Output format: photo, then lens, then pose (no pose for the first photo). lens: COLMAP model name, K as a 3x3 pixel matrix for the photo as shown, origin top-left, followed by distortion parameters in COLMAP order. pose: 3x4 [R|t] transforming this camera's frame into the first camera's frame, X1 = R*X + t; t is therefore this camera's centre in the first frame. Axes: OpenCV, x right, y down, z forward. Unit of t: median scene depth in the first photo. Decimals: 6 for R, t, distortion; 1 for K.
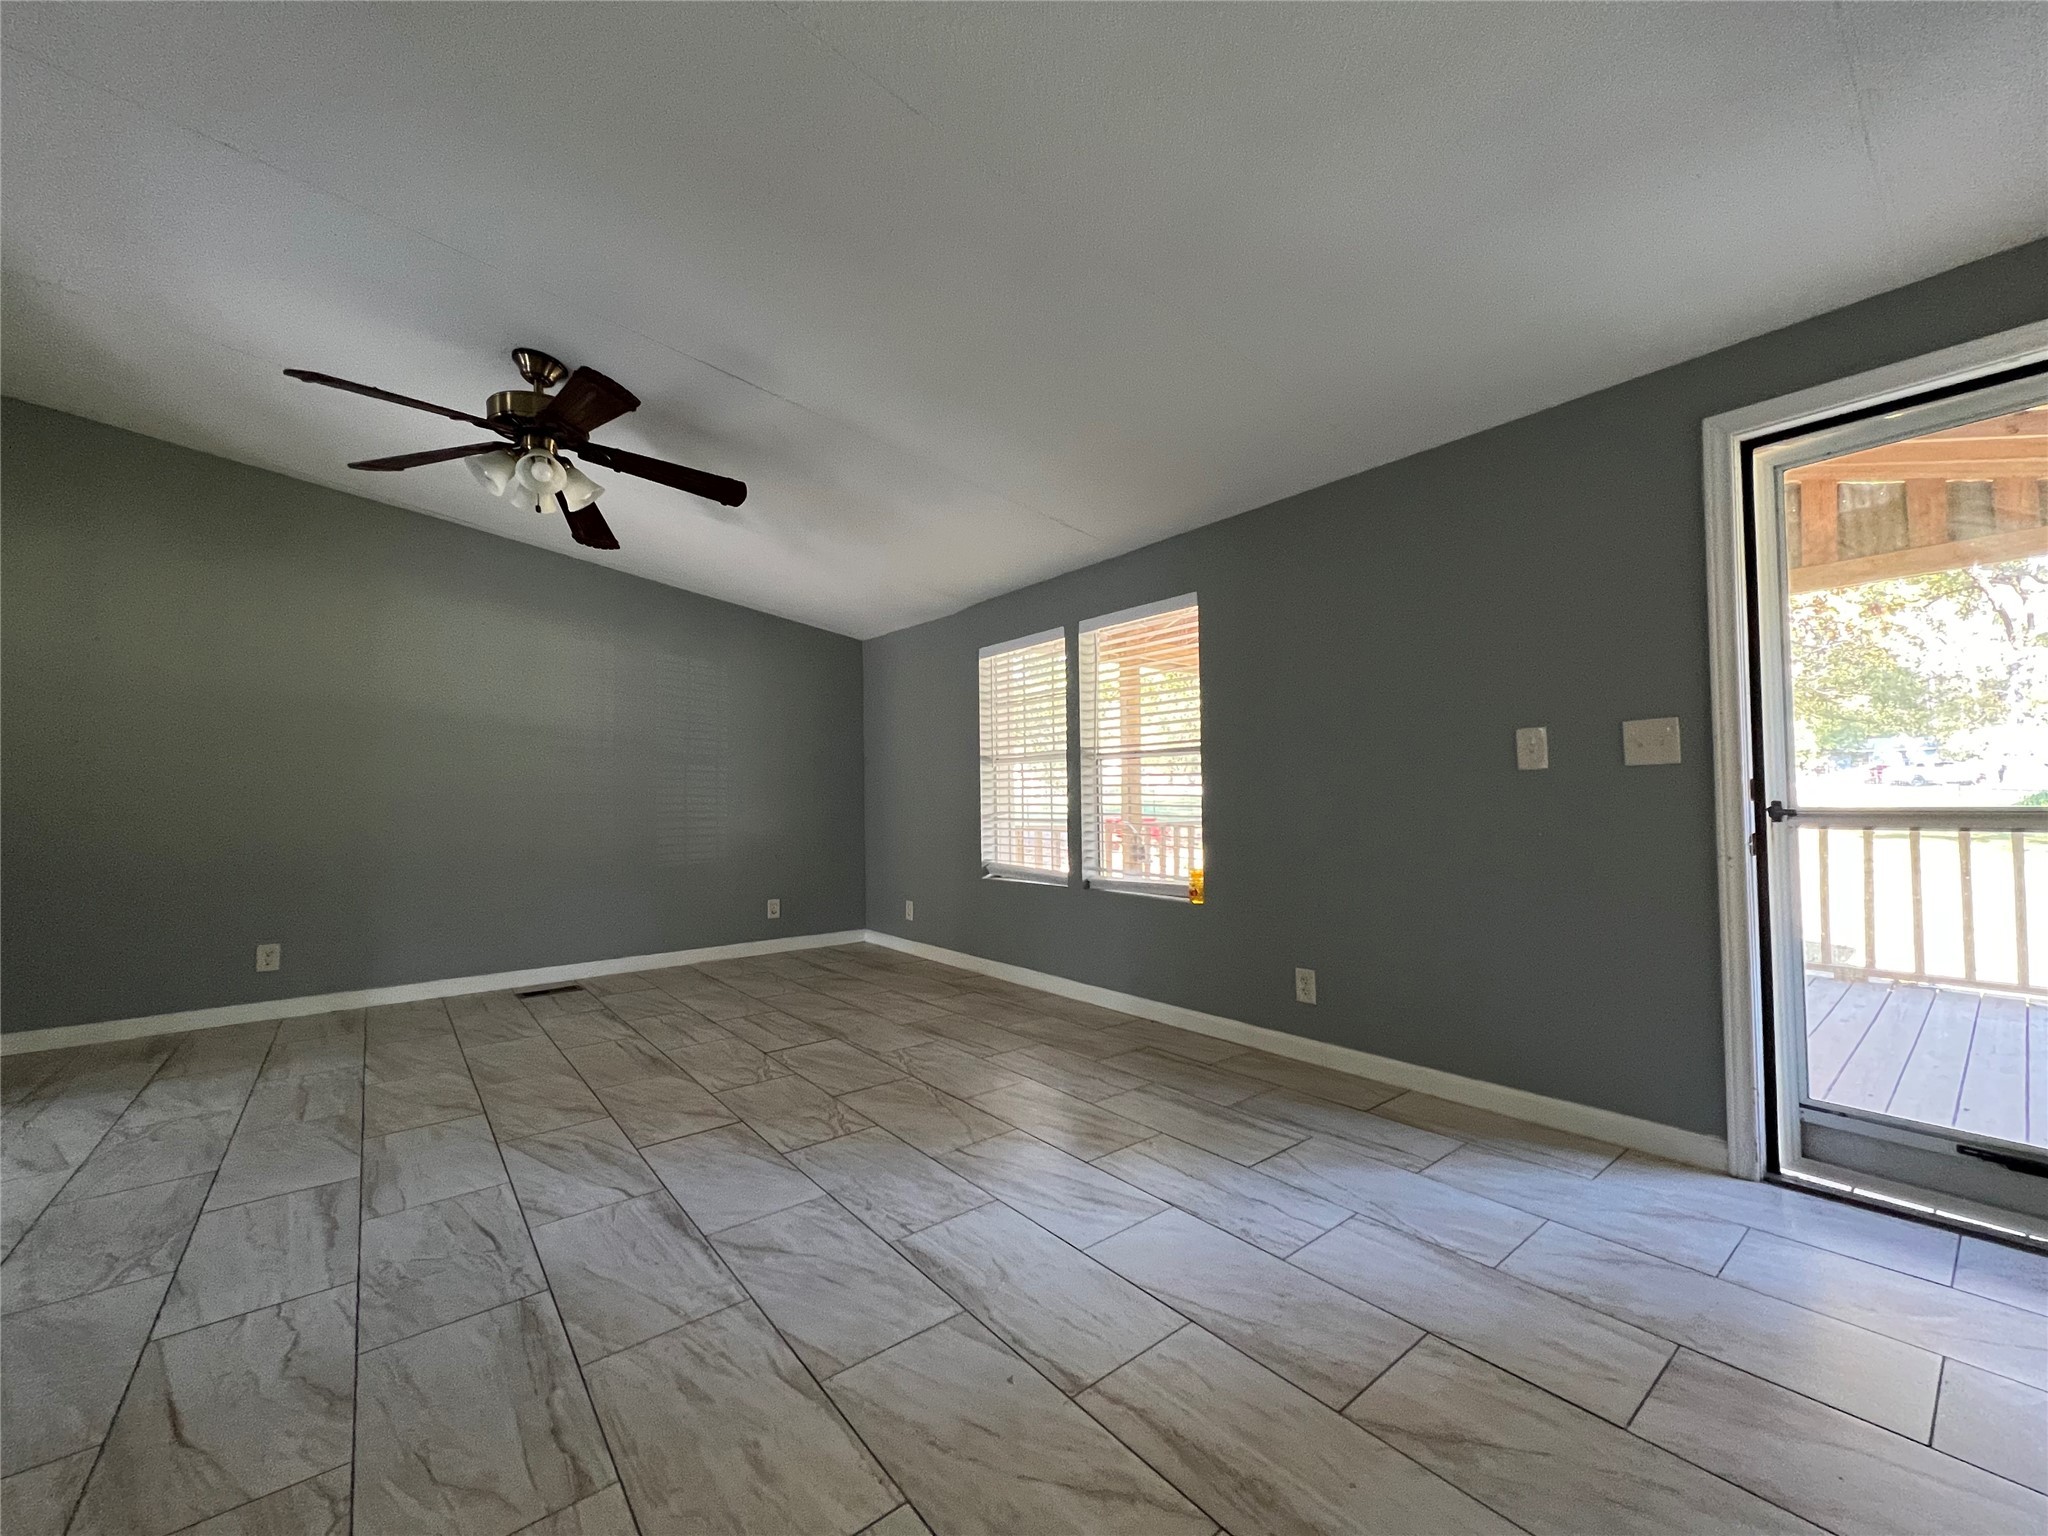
lens RADIAL K [[816.7, 0, 1028.4], [0, 816.7, 768.5], [0, 0, 1]] dist [-0.006822, 0.001169]
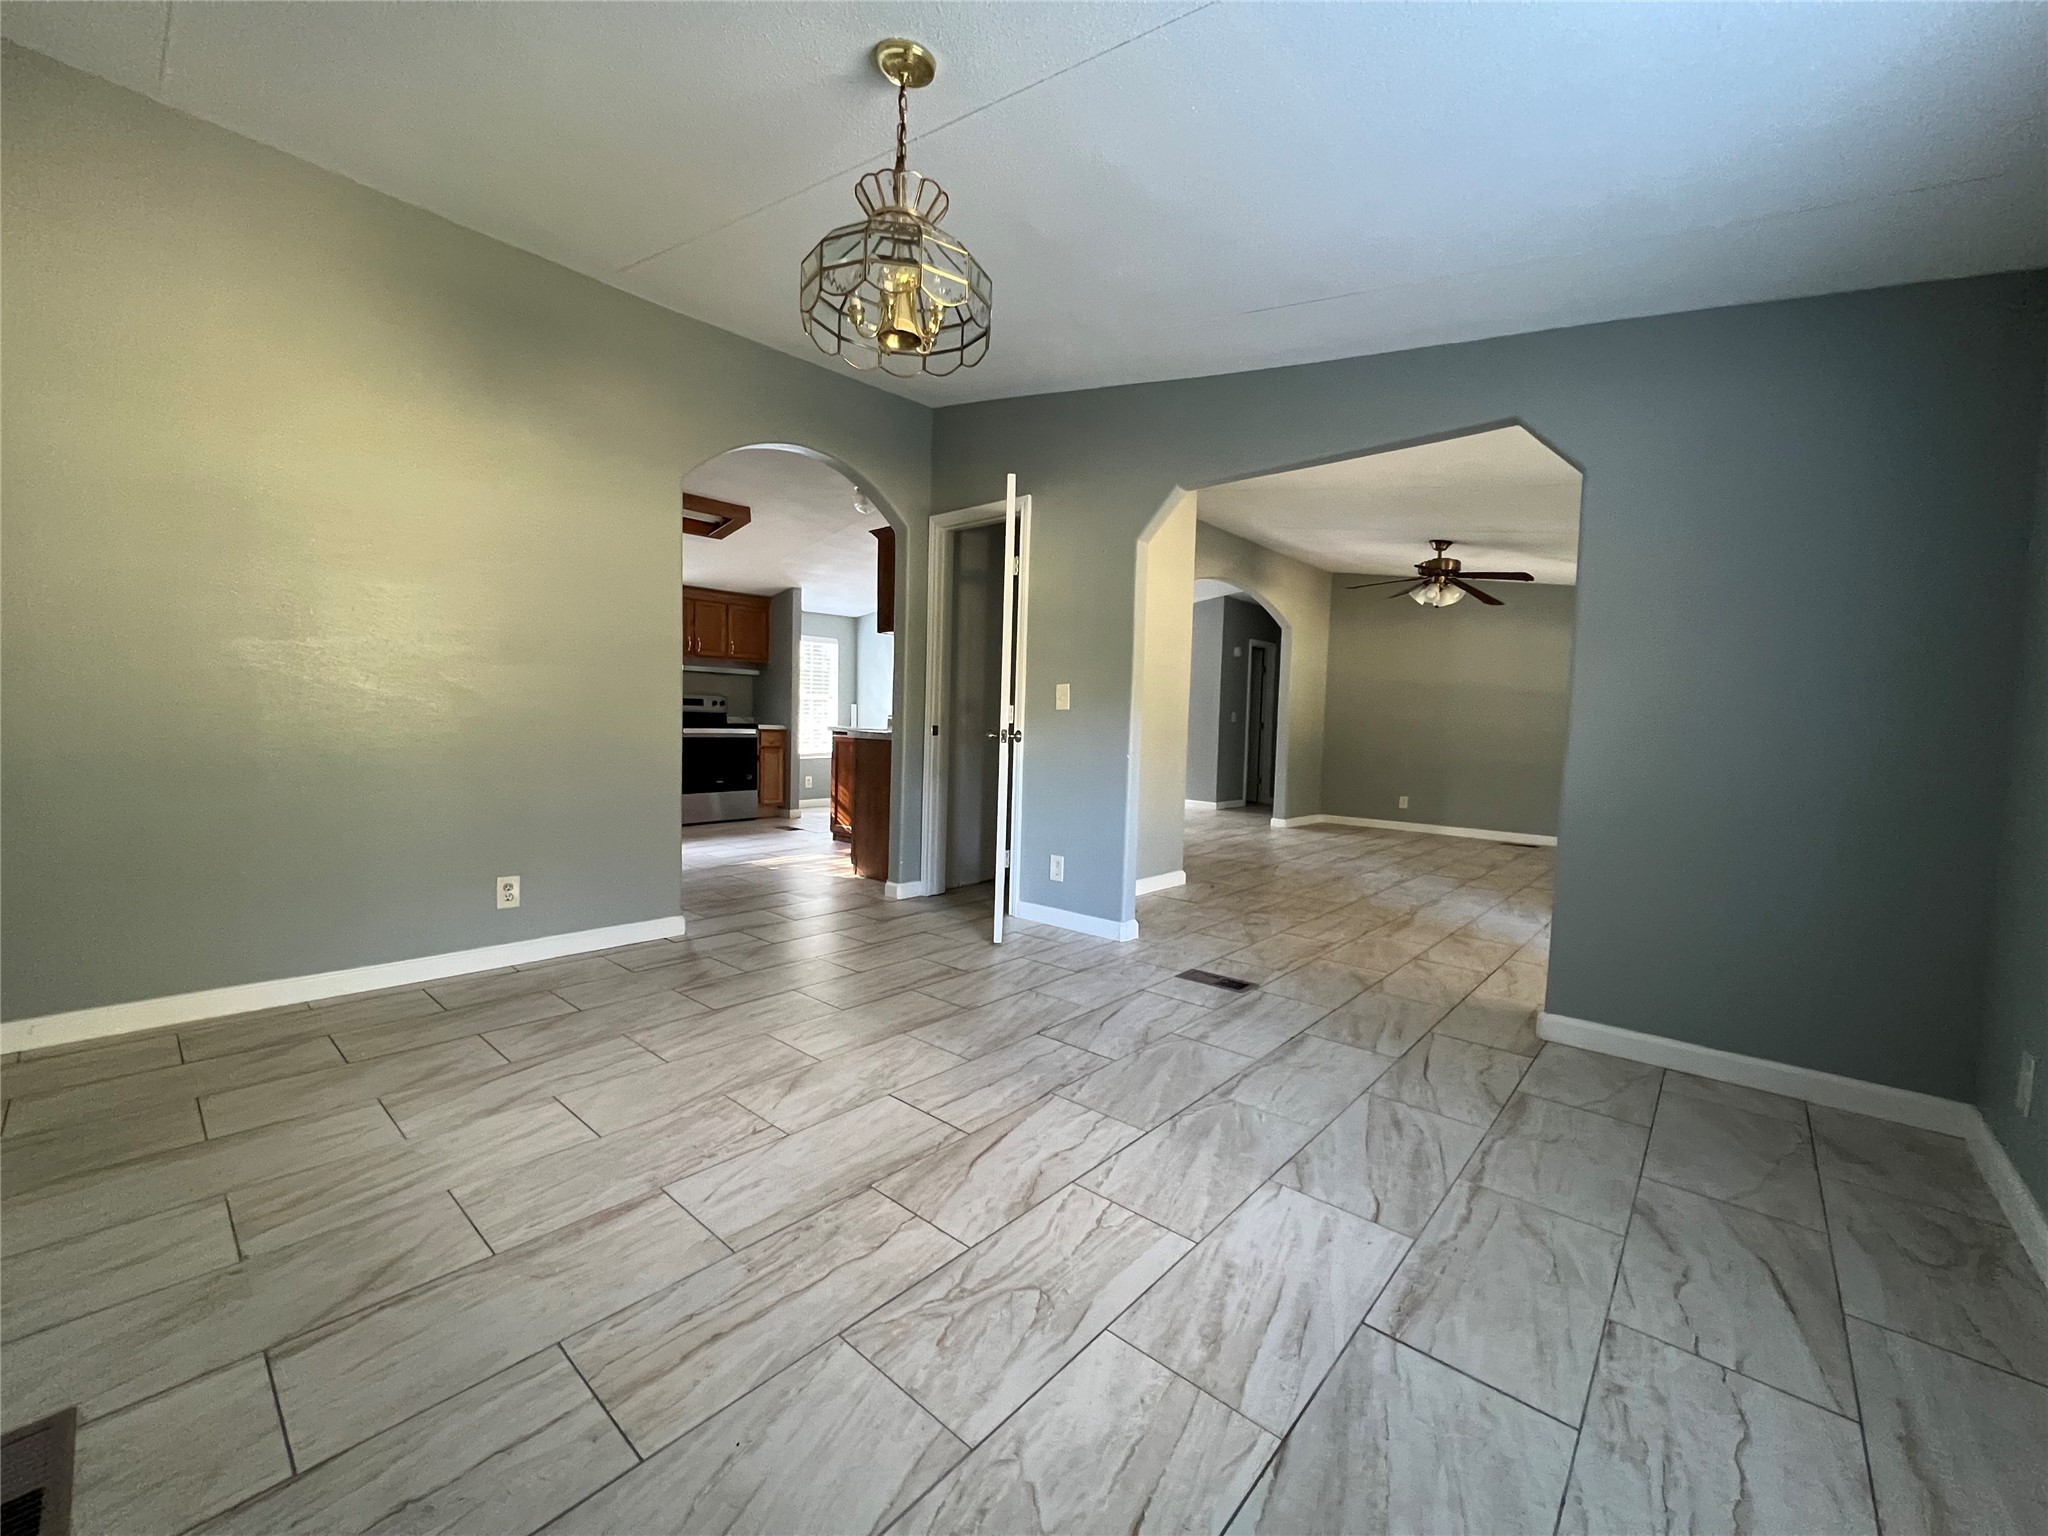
lens RADIAL K [[811.6, 0, 1035.4], [0, 811.6, 781.4], [0, 0, 1]] dist [-0.002428, 0.000935]
pose [[0.174248, 0.089002, -0.980671, 1.330694], [0.002330, 0.995867, 0.090795, -0.036636], [0.984699, -0.018106, 0.173320, -0.473208]]
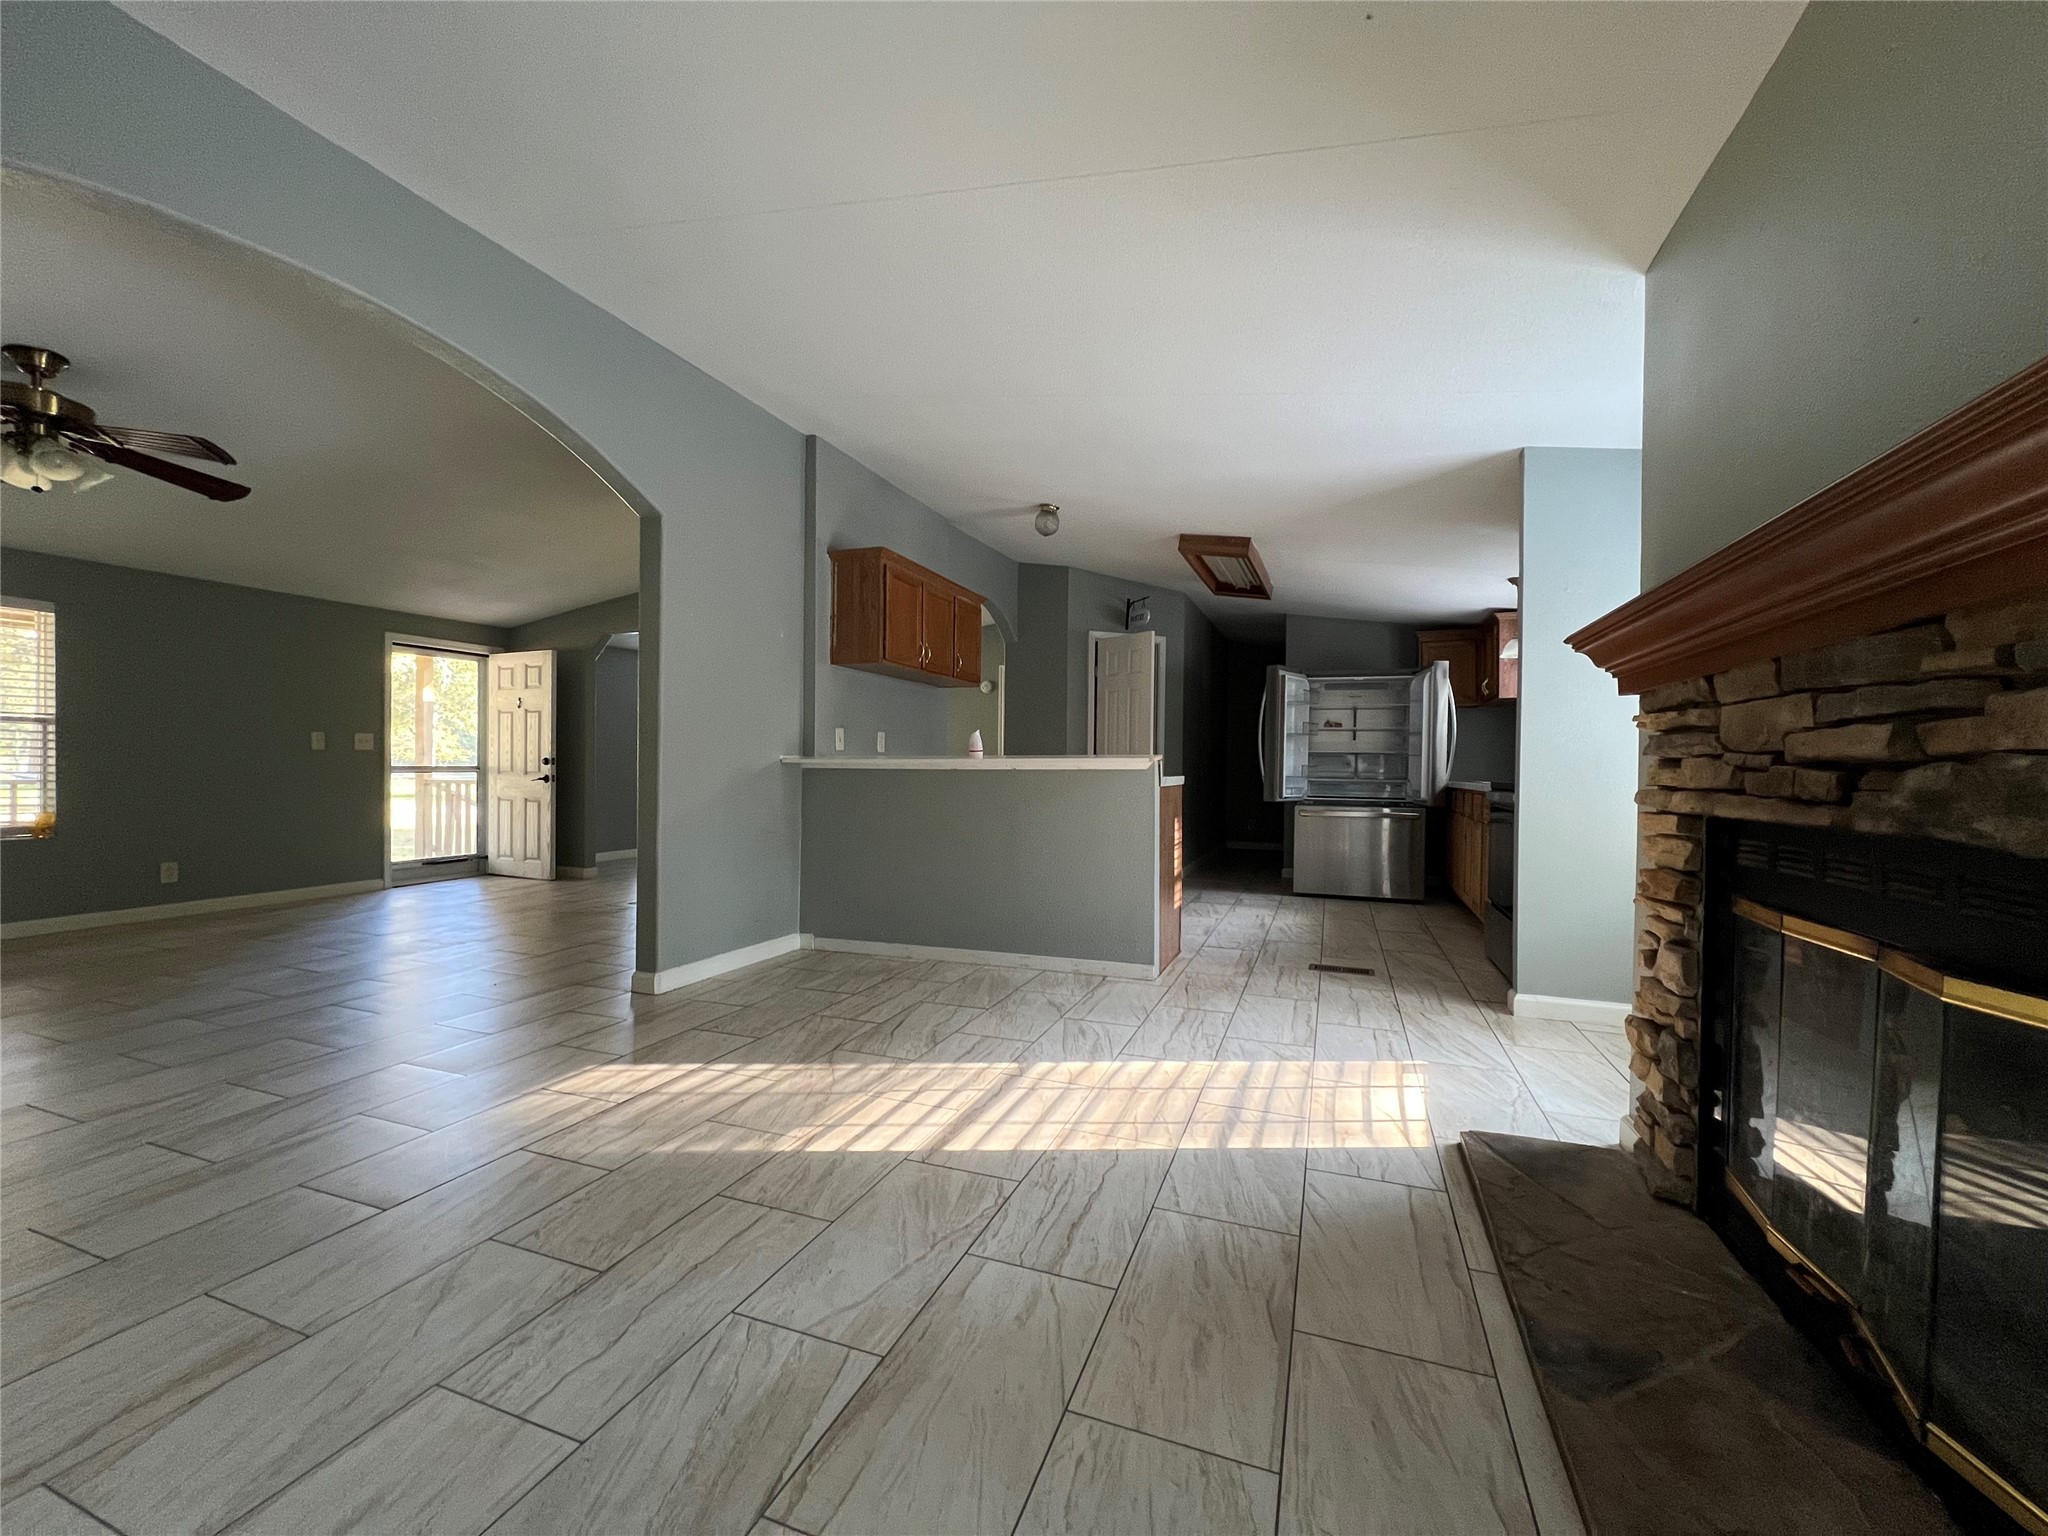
lens RADIAL K [[811.6, 0, 1018.9], [0, 811.6, 768.2], [0, 0, 1]] dist [-0.002428, 0.000935]
pose [[-0.502351, 0.007138, 0.864634, -1.975927], [-0.031222, 0.999164, -0.026388, 0.045090], [-0.864100, -0.040252, -0.501709, 0.331632]]
